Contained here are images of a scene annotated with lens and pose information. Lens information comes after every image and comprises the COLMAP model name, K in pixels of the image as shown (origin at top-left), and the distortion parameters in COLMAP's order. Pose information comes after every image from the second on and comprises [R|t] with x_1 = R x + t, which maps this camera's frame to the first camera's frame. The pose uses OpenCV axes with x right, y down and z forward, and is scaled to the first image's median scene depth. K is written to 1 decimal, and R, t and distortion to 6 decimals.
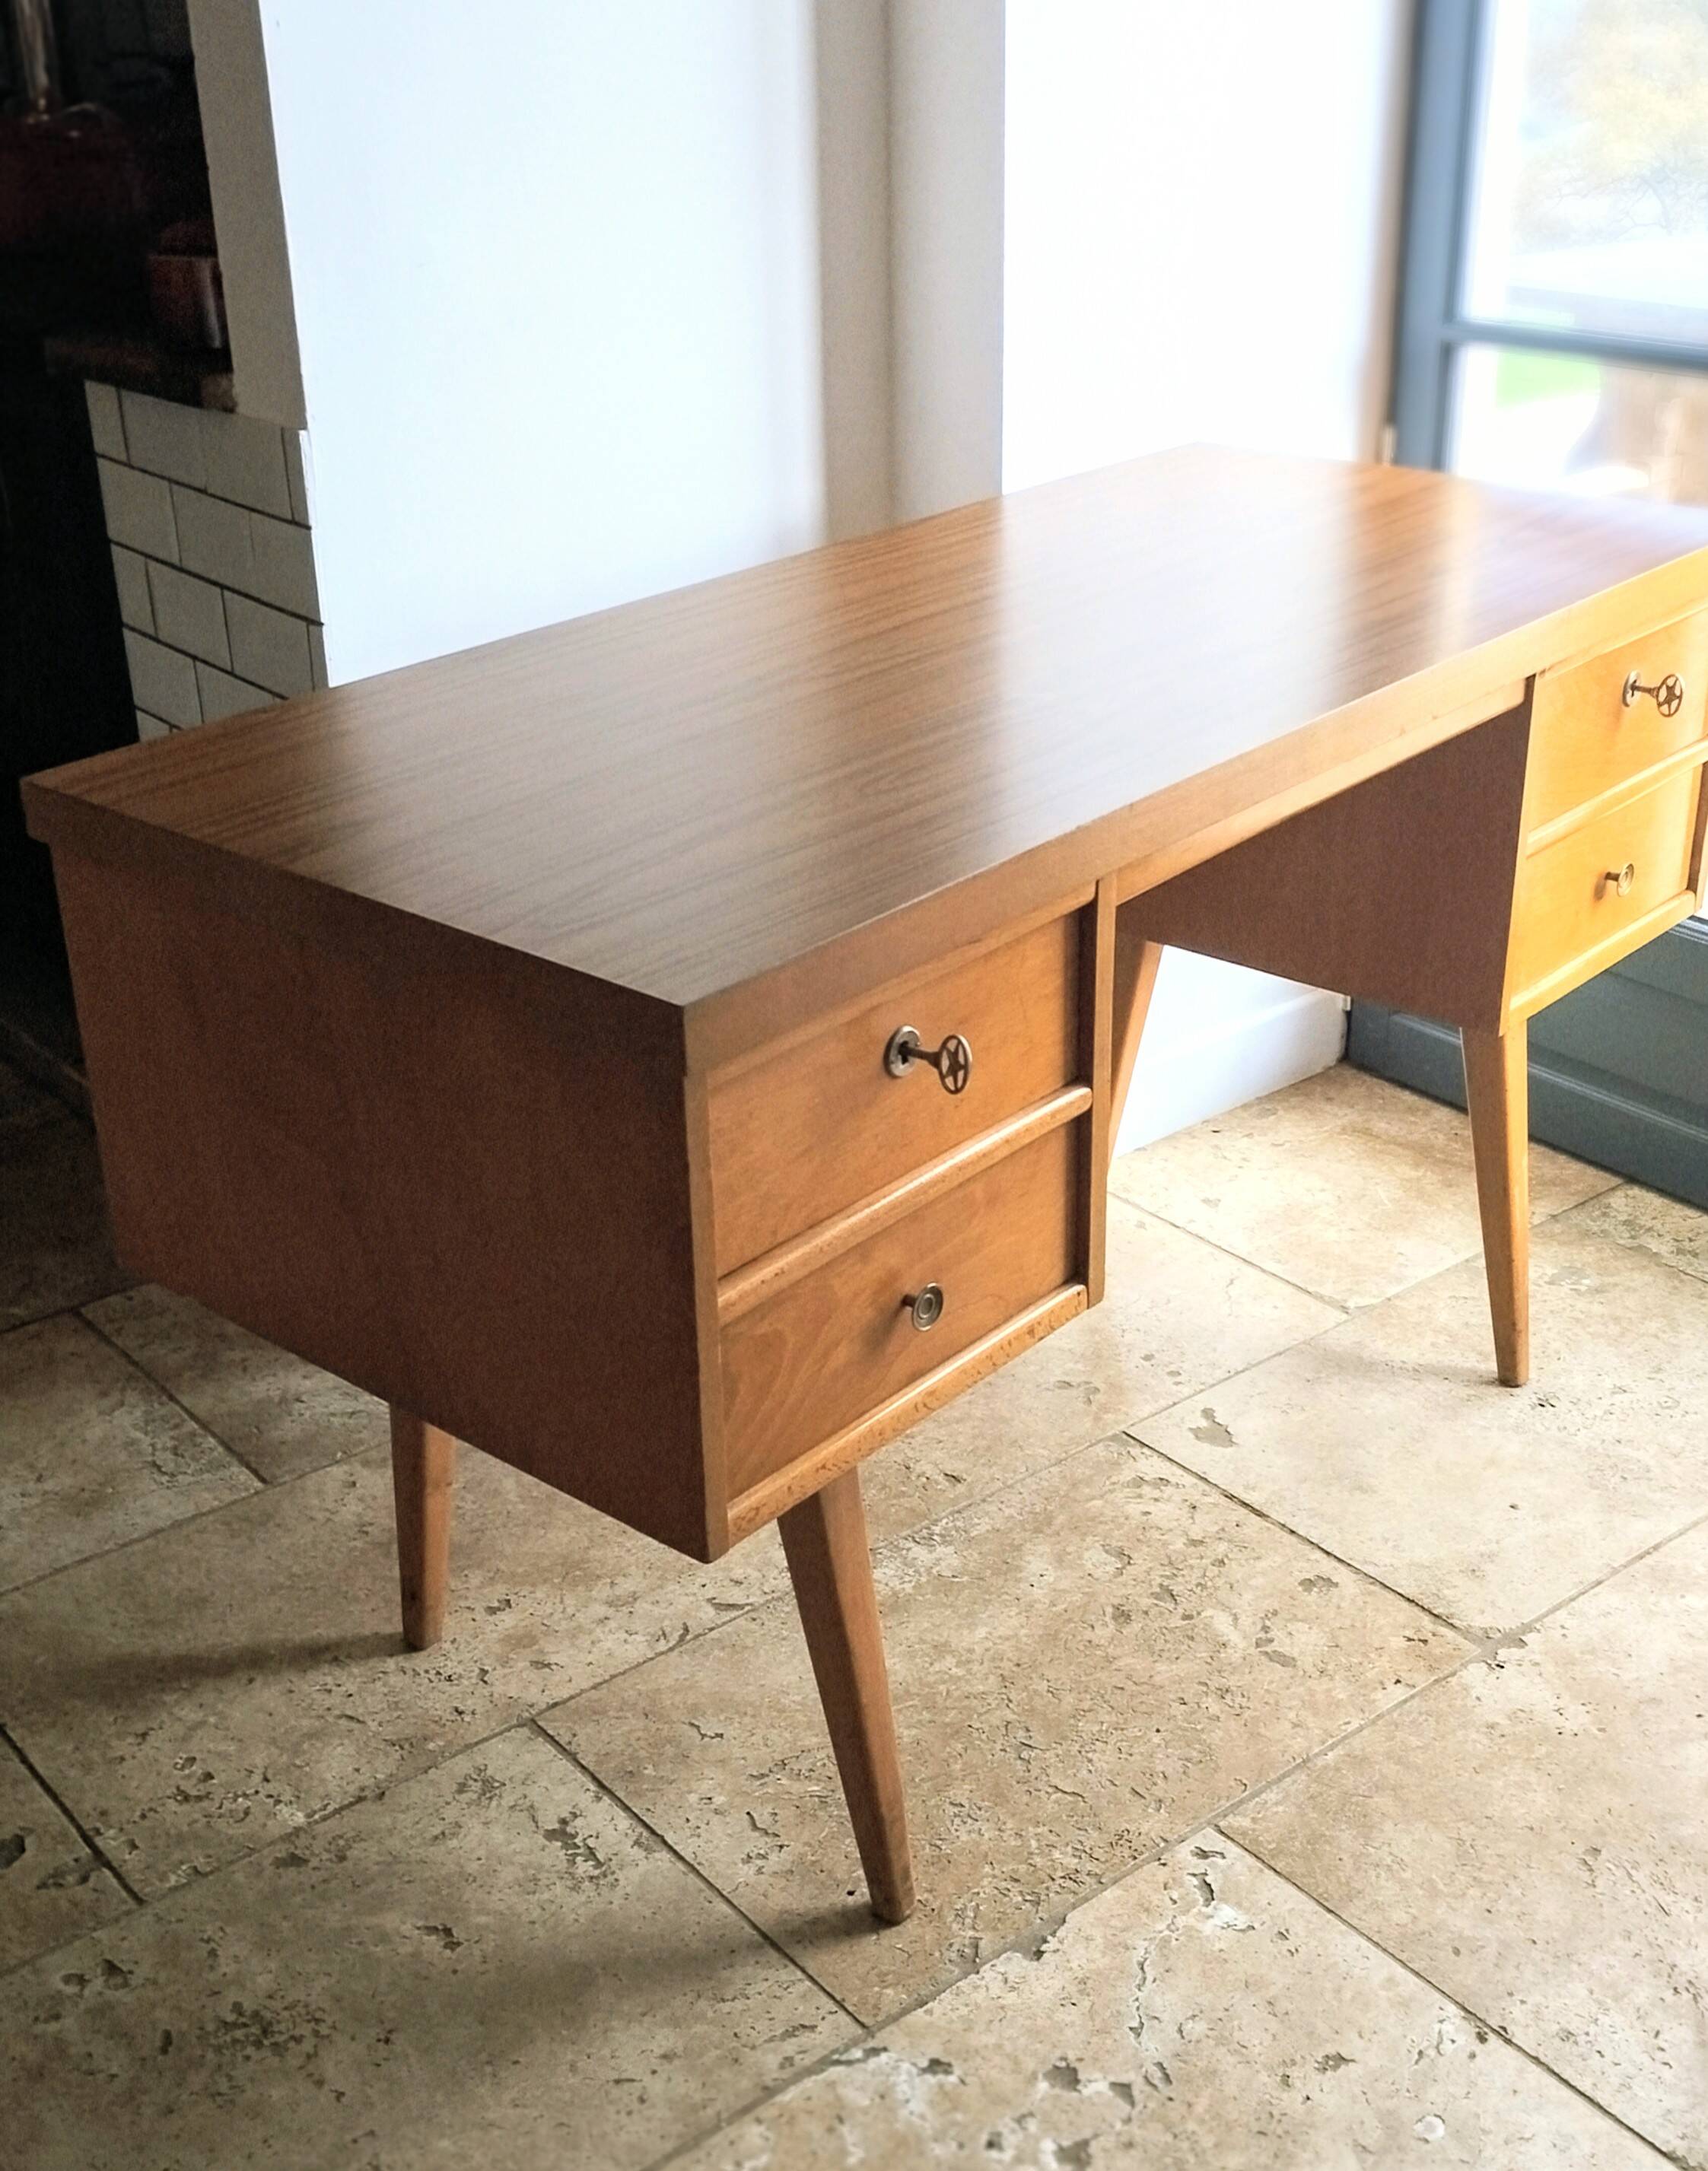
lens RADIAL K [[2670.2, 0, 854.0], [0, 2670.2, 1085.5], [0, 0, 1]] dist [-0.010566, -0.026931]
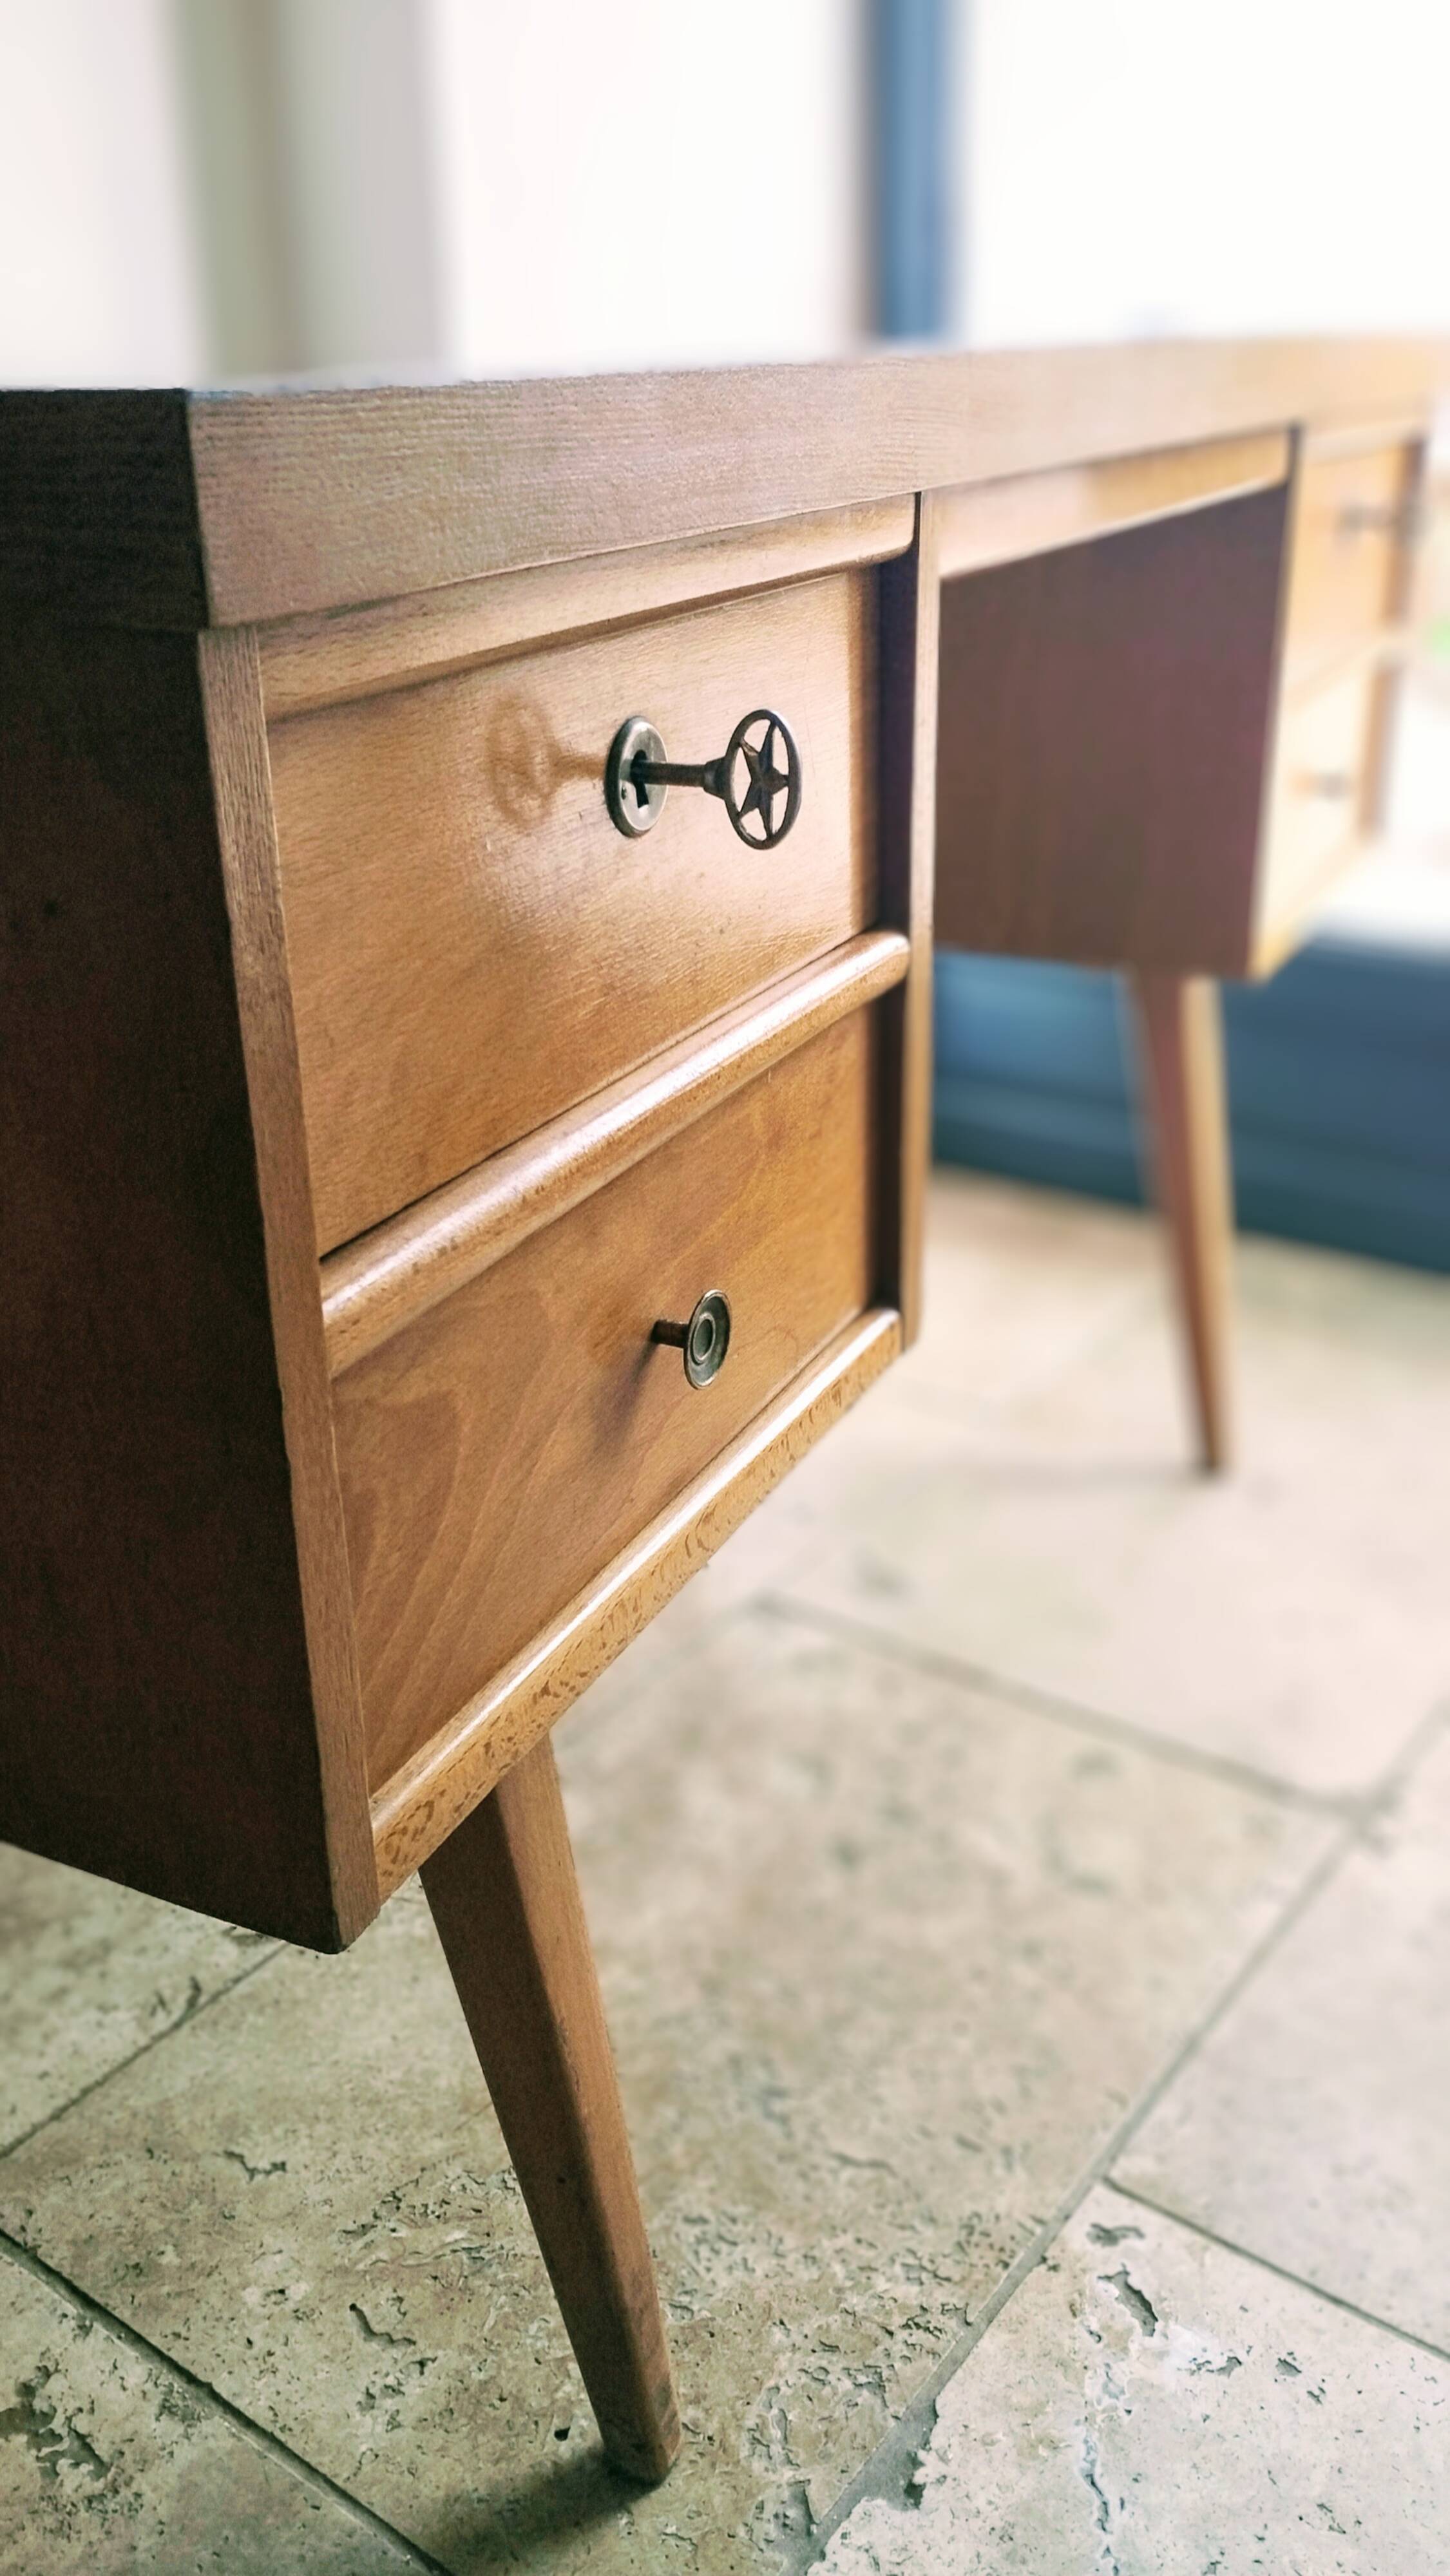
lens RADIAL K [[2166.9, 0, 725.0], [0, 2166.9, 1288.0], [0, 0, 1]] dist [0.062539, -0.102952]
pose [[0.967048, -0.097365, 0.235239, -0.053320], [0.104966, 0.994275, -0.019976, 0.069873], [-0.231947, 0.044010, 0.971732, 0.517368]]
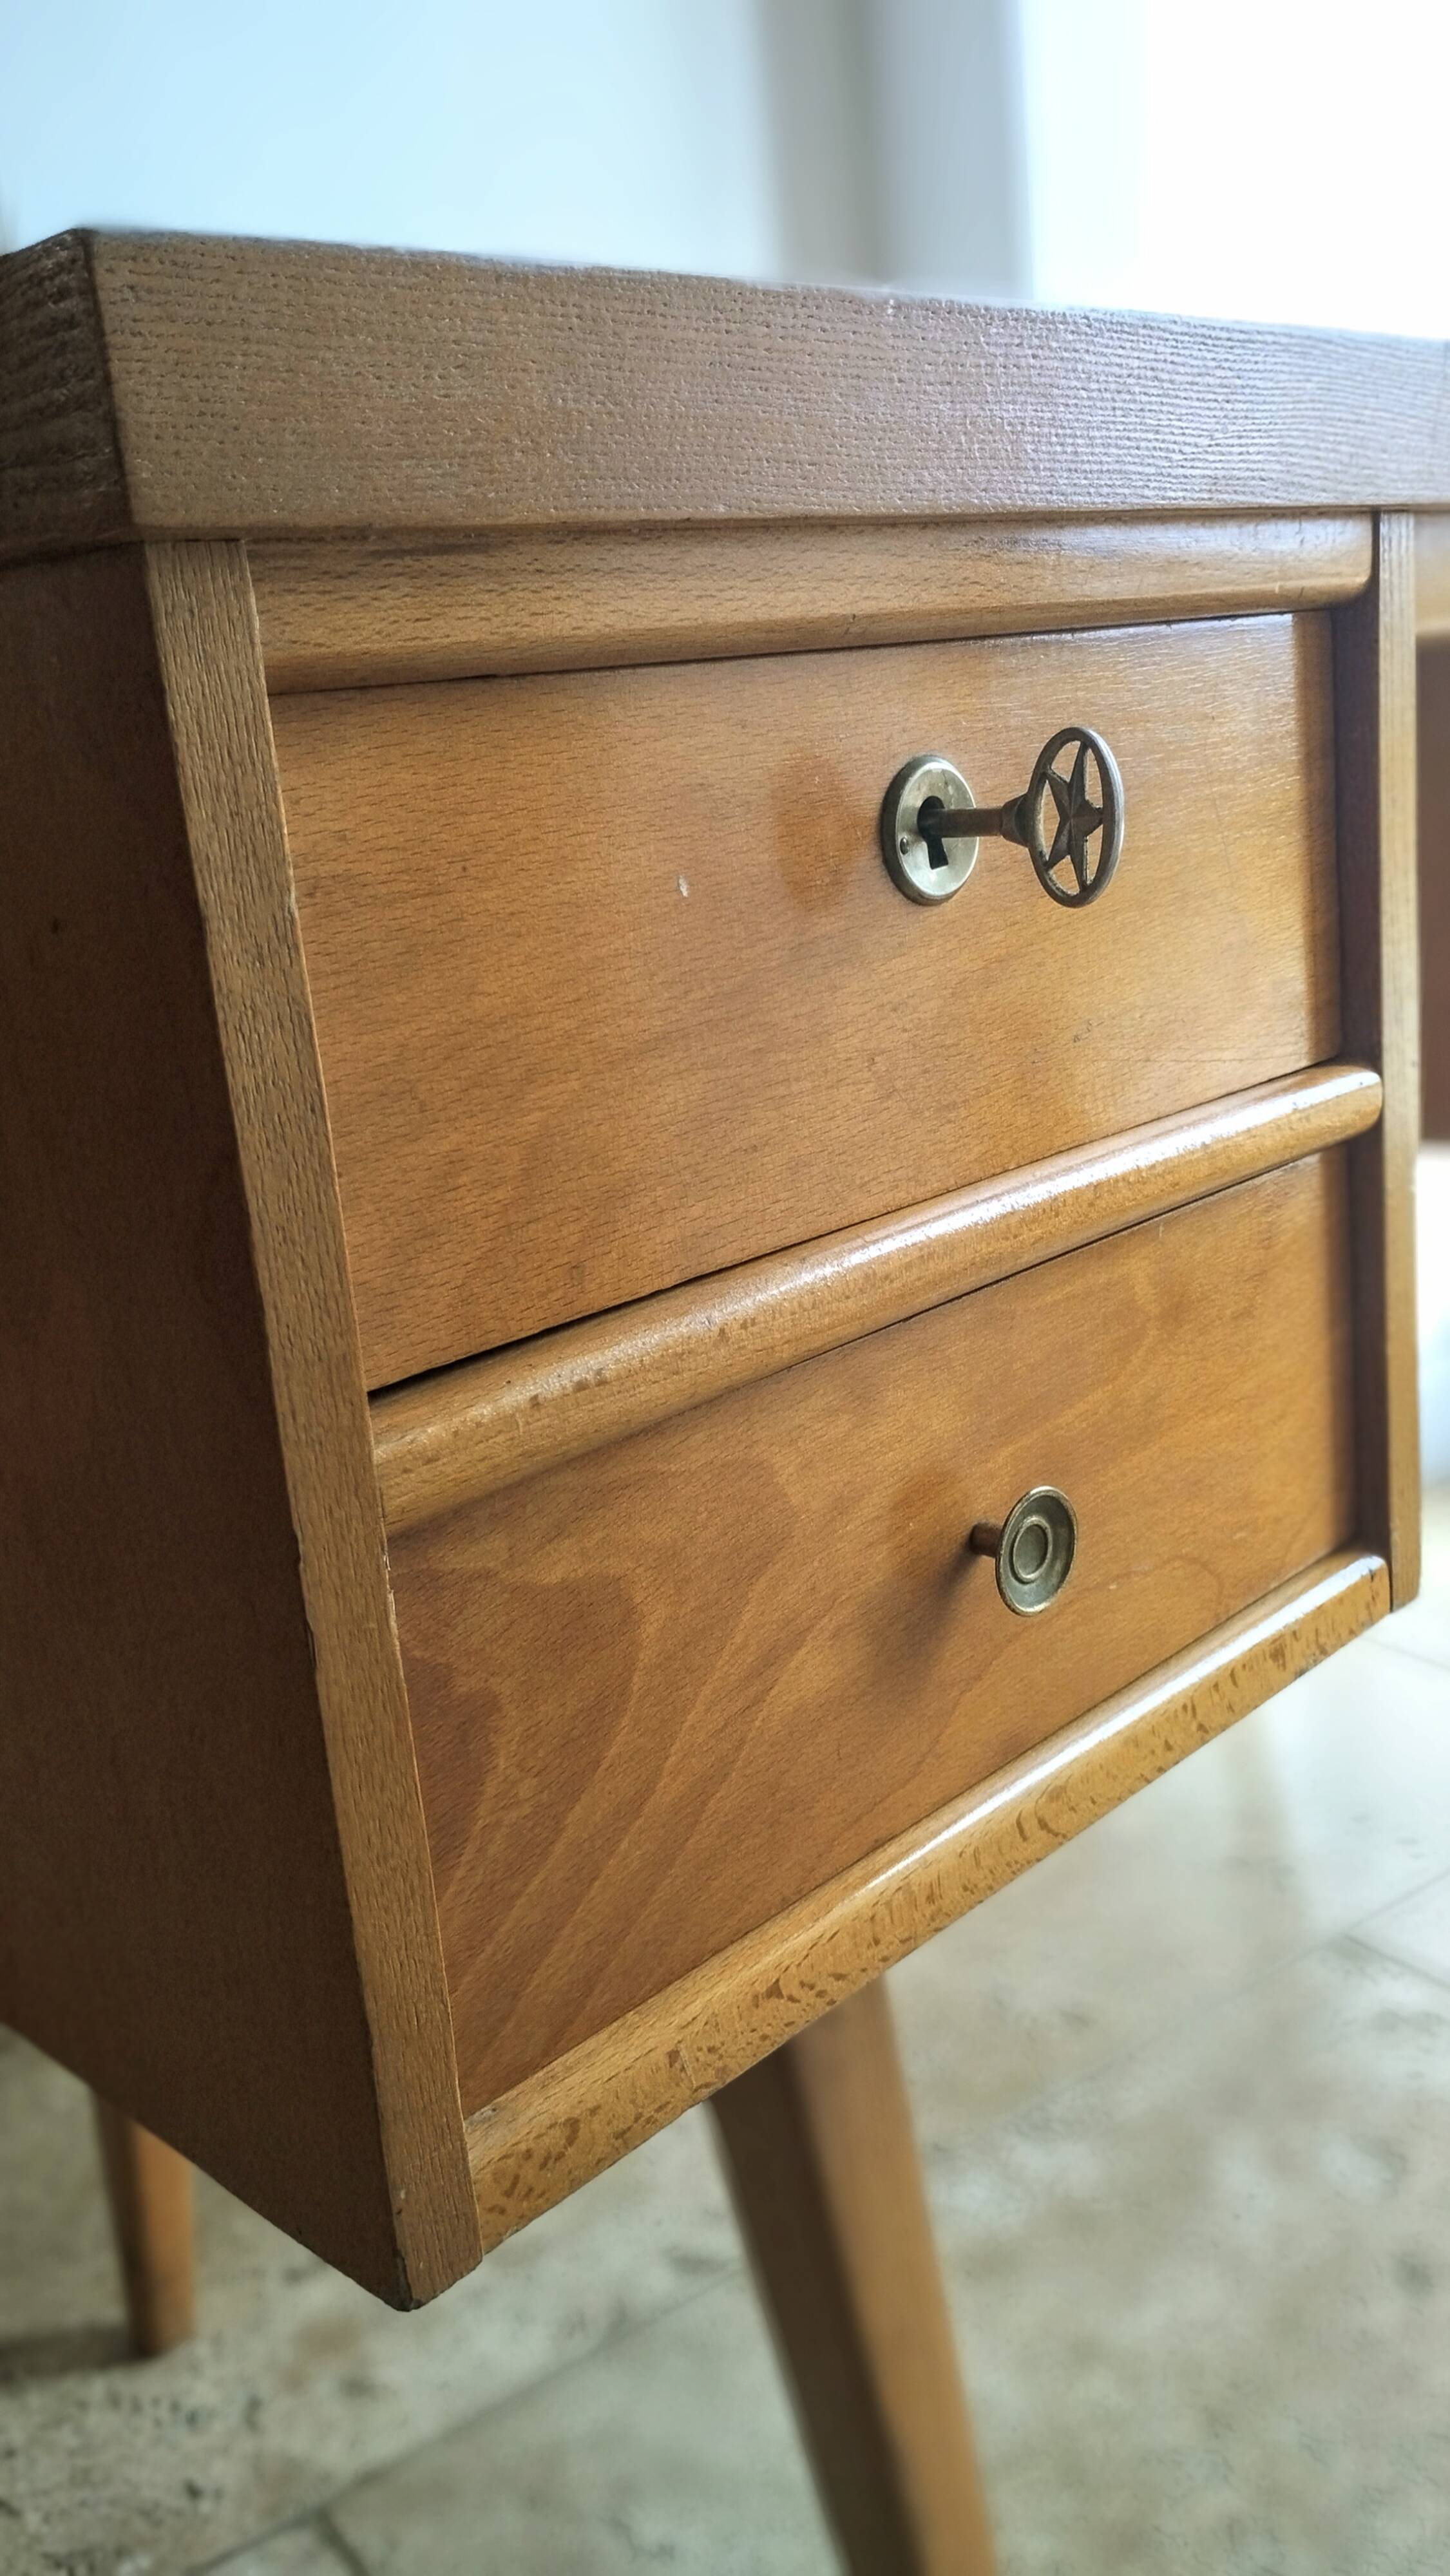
lens RADIAL K [[2166.9, 0, 725.0], [0, 2166.9, 1288.0], [0, 0, 1]] dist [0.062539, -0.102952]
pose [[0.995091, -0.050954, -0.084841, 0.009924], [0.035007, 0.983076, -0.179823, 0.085610], [0.092568, 0.175970, 0.980034, 0.581170]]
